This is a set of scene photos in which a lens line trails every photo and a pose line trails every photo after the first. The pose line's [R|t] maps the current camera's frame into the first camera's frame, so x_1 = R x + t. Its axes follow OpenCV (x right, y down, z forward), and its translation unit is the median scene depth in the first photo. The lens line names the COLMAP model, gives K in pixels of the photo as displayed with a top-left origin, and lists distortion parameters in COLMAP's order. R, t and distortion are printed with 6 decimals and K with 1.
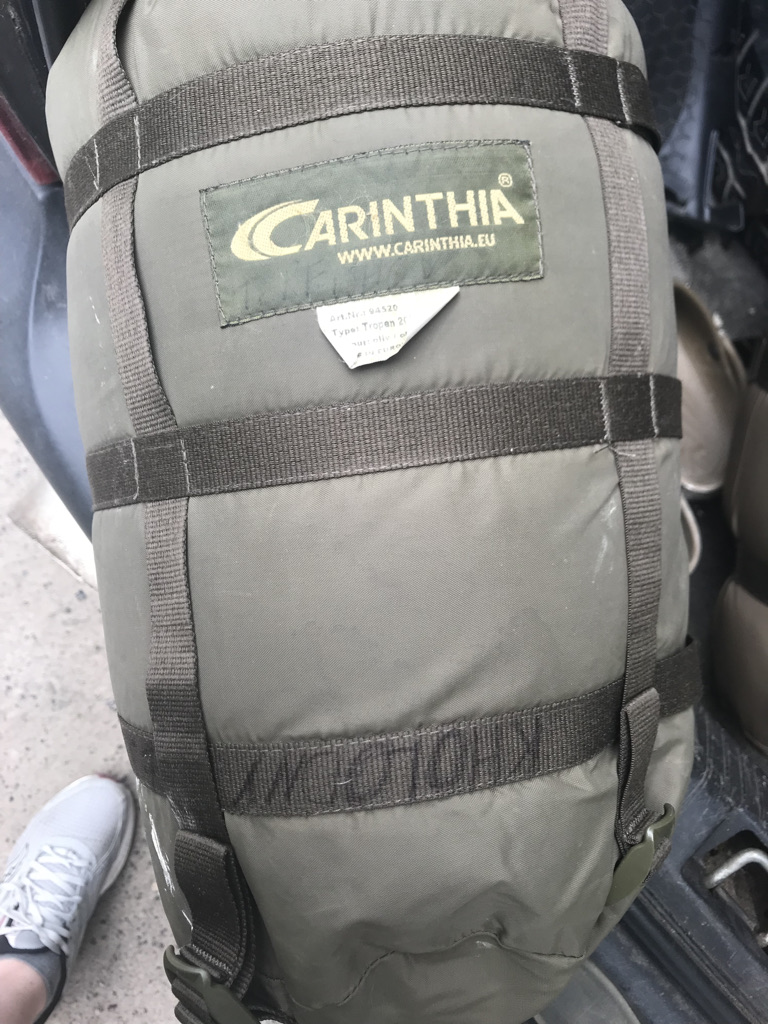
lens RADIAL K [[846.2, 0, 390.5], [0, 846.2, 509.2], [0, 0, 1]] dist [-0.002631, -0.011349]
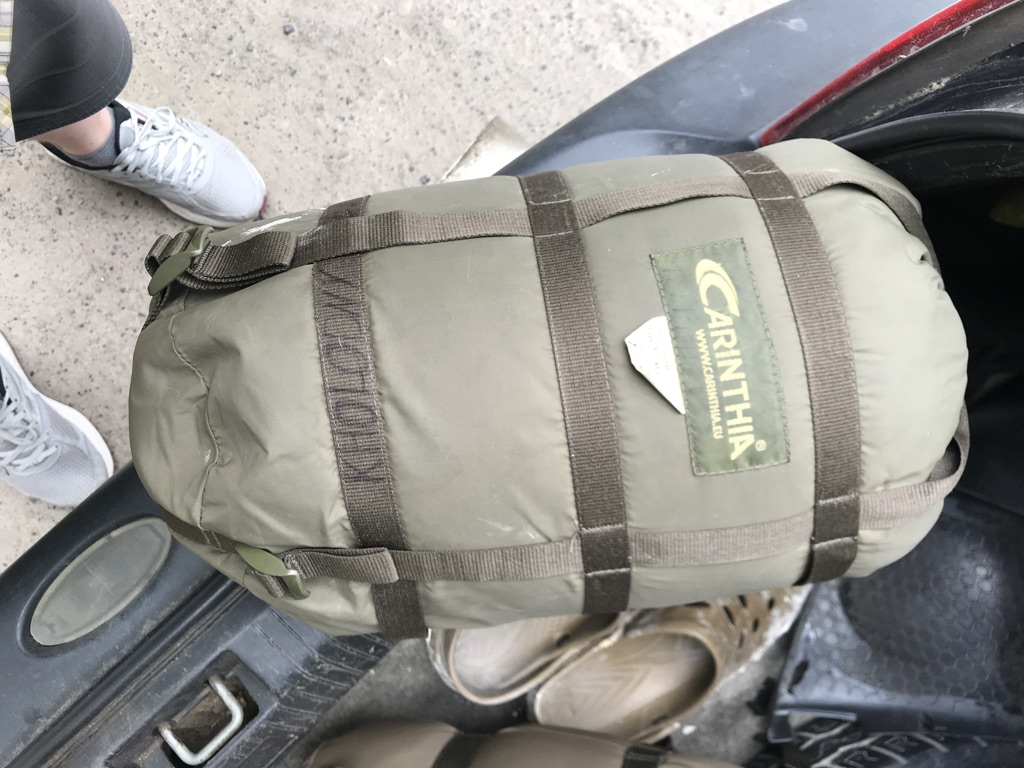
lens RADIAL K [[846.2, 0, 517.4], [0, 846.2, 390.2], [0, 0, 1]] dist [-0.002631, -0.011349]
pose [[0.024226, 0.993485, -0.111360, 0.173163], [-0.999431, 0.021455, -0.026010, 0.052924], [-0.023451, 0.111927, 0.993440, -0.384038]]
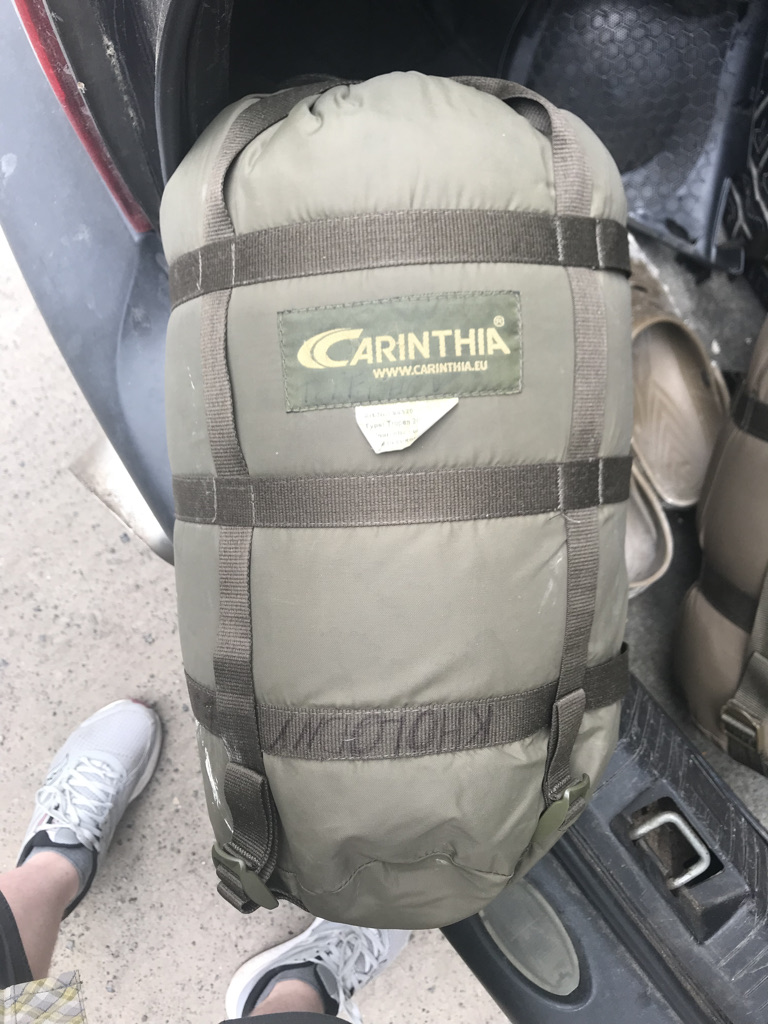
lens RADIAL K [[846.2, 0, 391.7], [0, 846.2, 506.3], [0, 0, 1]] dist [-0.002631, -0.011349]
pose [[0.996597, 0.079023, -0.023462, 0.016214], [-0.077382, 0.994937, 0.064121, -0.147985], [0.028410, -0.062087, 0.997666, -0.355671]]
